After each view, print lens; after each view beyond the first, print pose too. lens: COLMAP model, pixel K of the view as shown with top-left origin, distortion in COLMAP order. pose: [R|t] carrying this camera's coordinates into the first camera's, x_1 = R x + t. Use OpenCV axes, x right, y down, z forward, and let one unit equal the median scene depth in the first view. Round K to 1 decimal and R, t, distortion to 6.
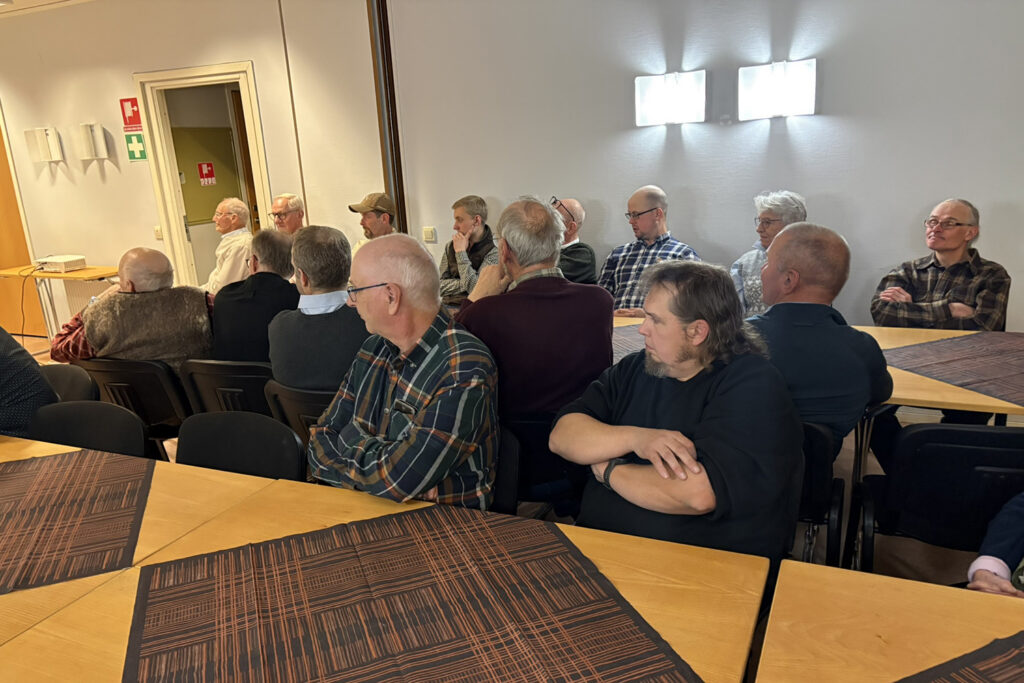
lens RADIAL K [[781.9, 0, 513.0], [0, 781.9, 389.9], [0, 0, 1]] dist [0.054107, -0.000882]
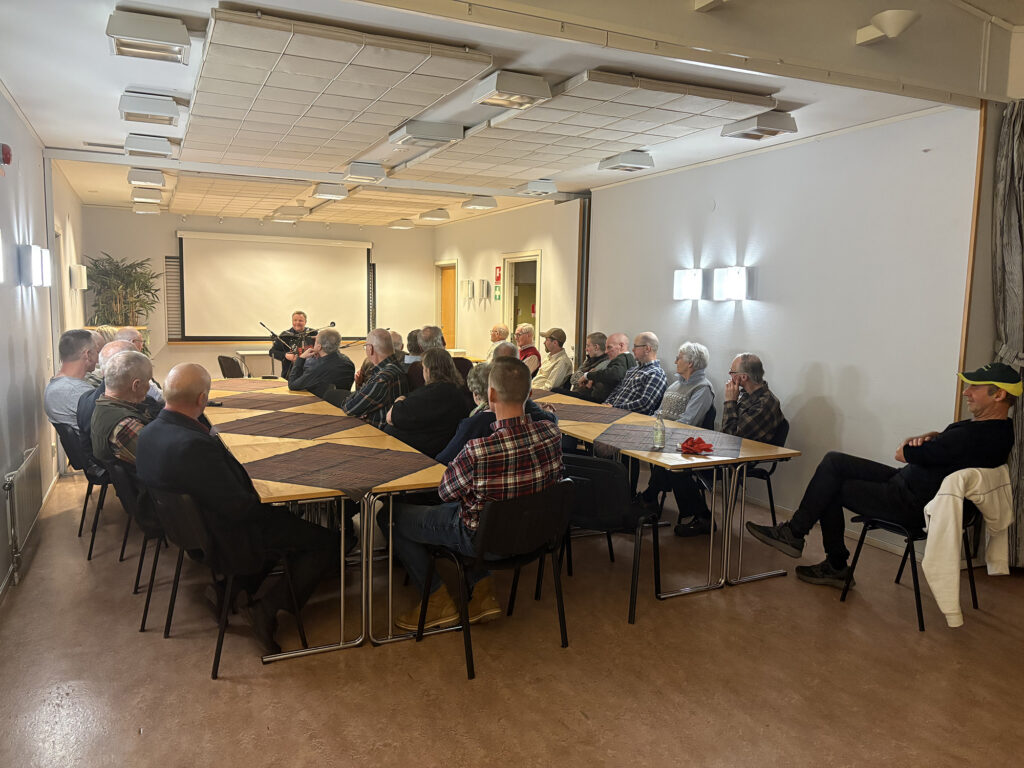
lens RADIAL K [[798.8, 0, 512.0], [0, 798.8, 384.0], [0, 0, 1]] dist [-0.006823, -0.000440]
pose [[0.782860, 0.128578, -0.608767, 0.706165], [-0.237872, 0.965939, -0.101881, 0.063457], [0.574932, 0.224567, 0.786780, -0.343159]]
